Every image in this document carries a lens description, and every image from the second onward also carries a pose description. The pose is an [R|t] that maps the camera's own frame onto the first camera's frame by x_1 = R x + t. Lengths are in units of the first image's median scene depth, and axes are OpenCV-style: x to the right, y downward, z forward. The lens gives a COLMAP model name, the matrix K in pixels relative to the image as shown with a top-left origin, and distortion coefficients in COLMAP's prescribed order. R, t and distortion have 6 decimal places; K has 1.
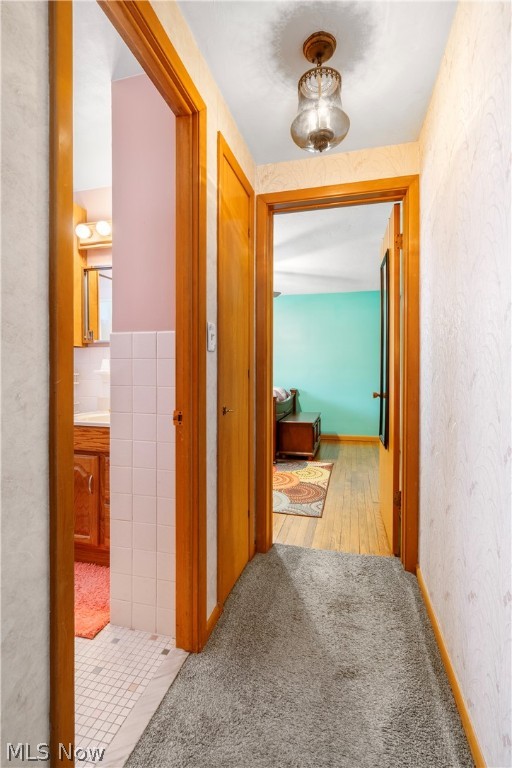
lens RADIAL K [[361.7, 0, 256.0], [0, 361.7, 381.7], [0, 0, 1]] dist [-0.008868, 0.003107]
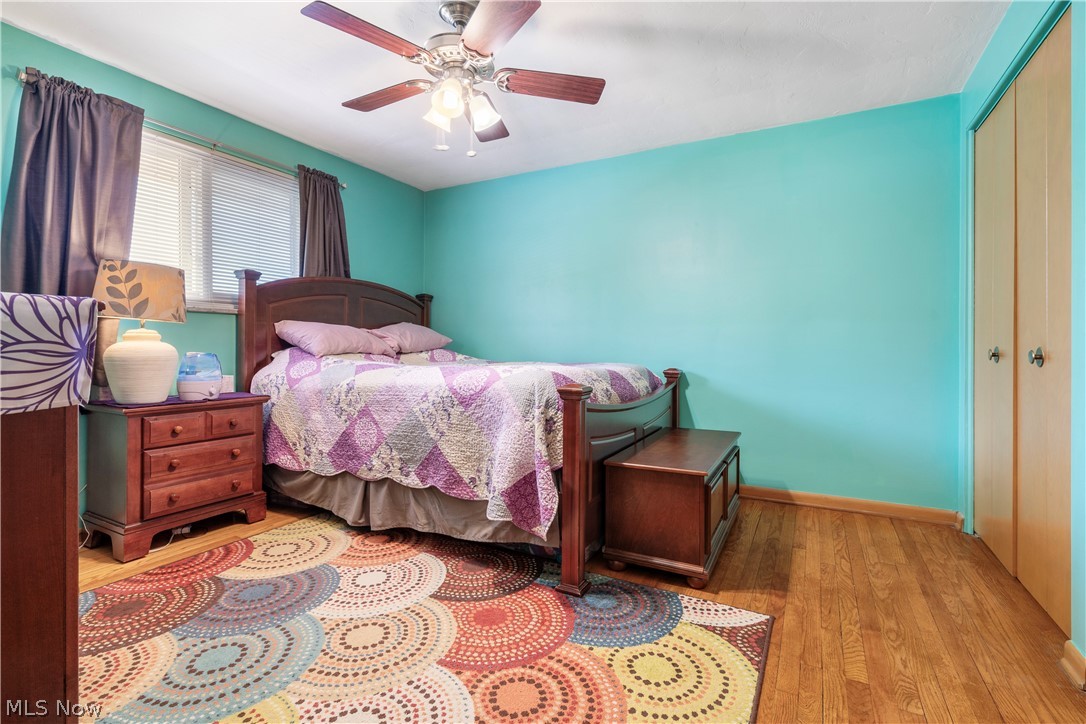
lens RADIAL K [[511.4, 0, 542.3], [0, 511.4, 358.1], [0, 0, 1]] dist [-0.008868, 0.003107]
pose [[0.974018, -0.002503, -0.226457, 0.099831], [-0.002164, 0.999790, -0.020358, 0.019441], [0.226460, 0.020319, 0.973808, 0.437373]]
